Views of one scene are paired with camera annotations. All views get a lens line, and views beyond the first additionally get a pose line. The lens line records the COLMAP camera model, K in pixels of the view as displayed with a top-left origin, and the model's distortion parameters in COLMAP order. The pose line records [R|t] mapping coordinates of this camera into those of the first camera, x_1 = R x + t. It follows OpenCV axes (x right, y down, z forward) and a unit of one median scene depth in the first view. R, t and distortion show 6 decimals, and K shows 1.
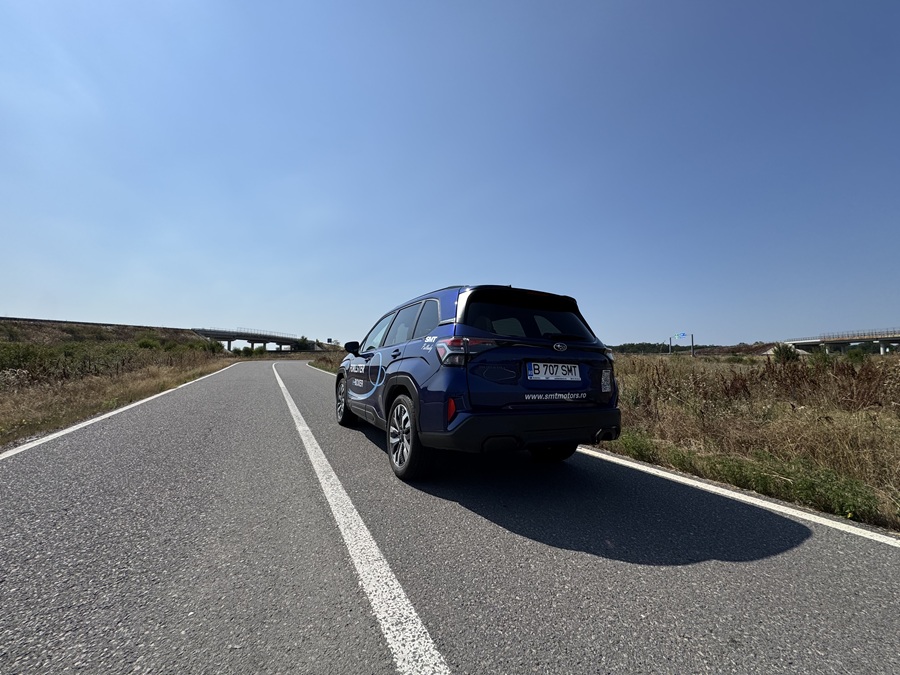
lens RADIAL K [[356.3, 0, 450.3], [0, 356.3, 343.6], [0, 0, 1]] dist [-0.001171, 0.000806]
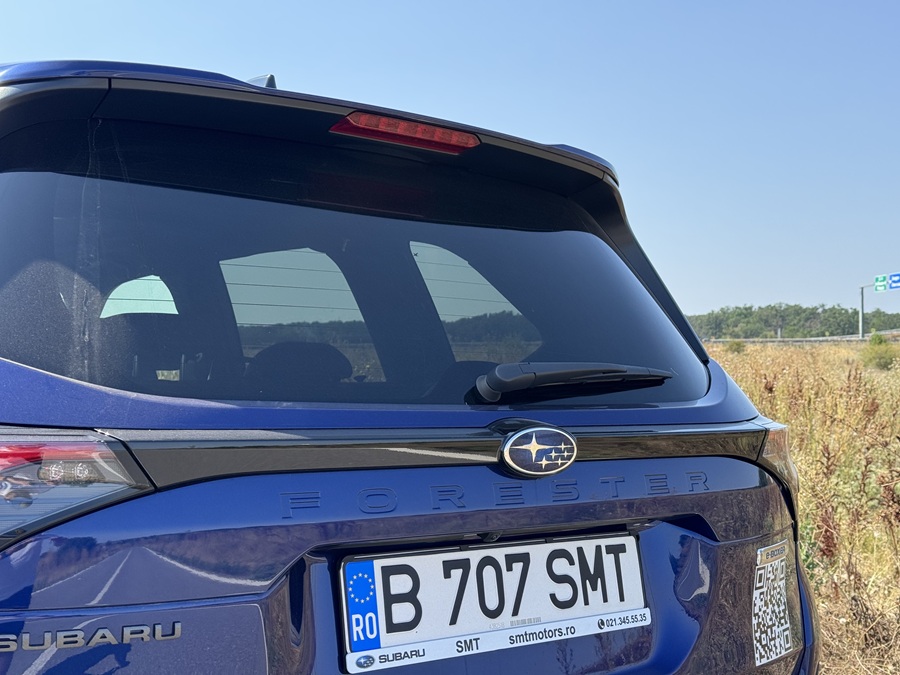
lens RADIAL K [[1287.1, 0, 450.8], [0, 1287.1, 337.7], [0, 0, 1]] dist [0.026465, 0.000000]
pose [[0.968171, -0.011658, 0.250018, 0.113953], [0.005296, 0.999645, 0.026105, -0.057098], [-0.250234, -0.023950, 0.967889, 0.414837]]
